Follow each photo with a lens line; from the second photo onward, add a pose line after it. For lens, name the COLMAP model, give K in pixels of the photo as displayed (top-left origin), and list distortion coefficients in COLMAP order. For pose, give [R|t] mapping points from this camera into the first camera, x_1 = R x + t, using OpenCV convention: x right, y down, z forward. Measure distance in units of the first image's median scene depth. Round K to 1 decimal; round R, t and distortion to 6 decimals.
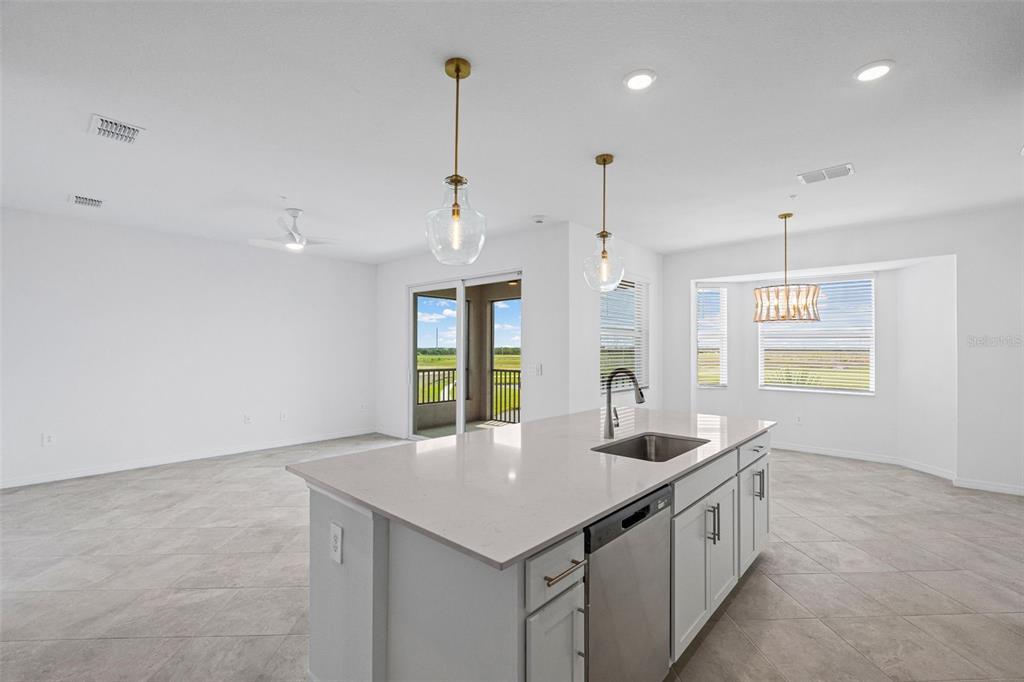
lens RADIAL K [[446.3, 0, 509.8], [0, 446.3, 340.1], [0, 0, 1]] dist [-0.001276, -0.000088]
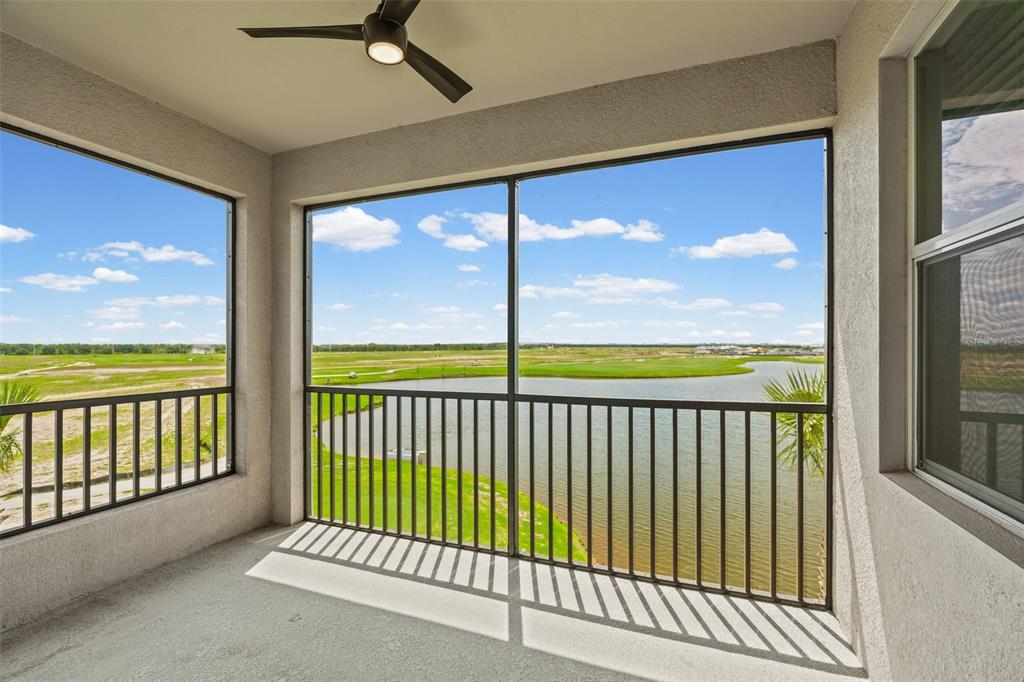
lens RADIAL K [[446.6, 0, 513.8], [0, 446.6, 344.5], [0, 0, 1]] dist [-0.002360, 0.000026]
pose [[0.930735, -0.001336, 0.365692, -0.029537], [-0.005307, 0.999839, 0.017161, 0.043340], [-0.365656, -0.017914, 0.930578, 1.179820]]
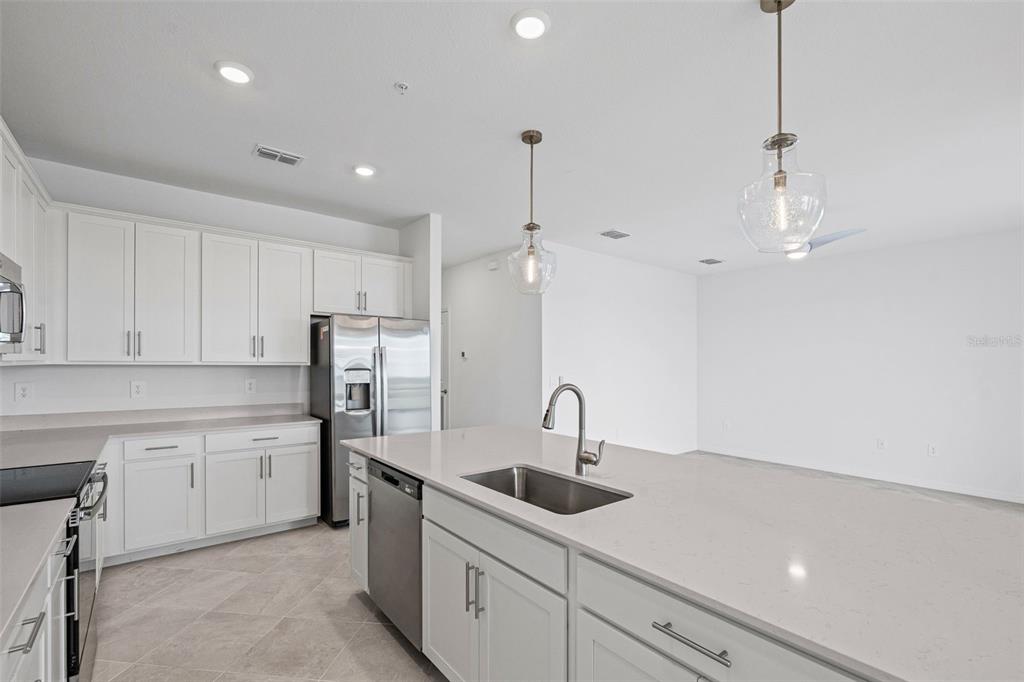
lens RADIAL K [[451.2, 0, 511.1], [0, 451.2, 359.4], [0, 0, 1]] dist [0.000003, -0.000465]
pose [[-0.155685, -0.002522, -0.987804, 0.553282], [0.013816, 0.999893, -0.004731, 0.011809], [0.987710, -0.014384, -0.155633, 0.545552]]
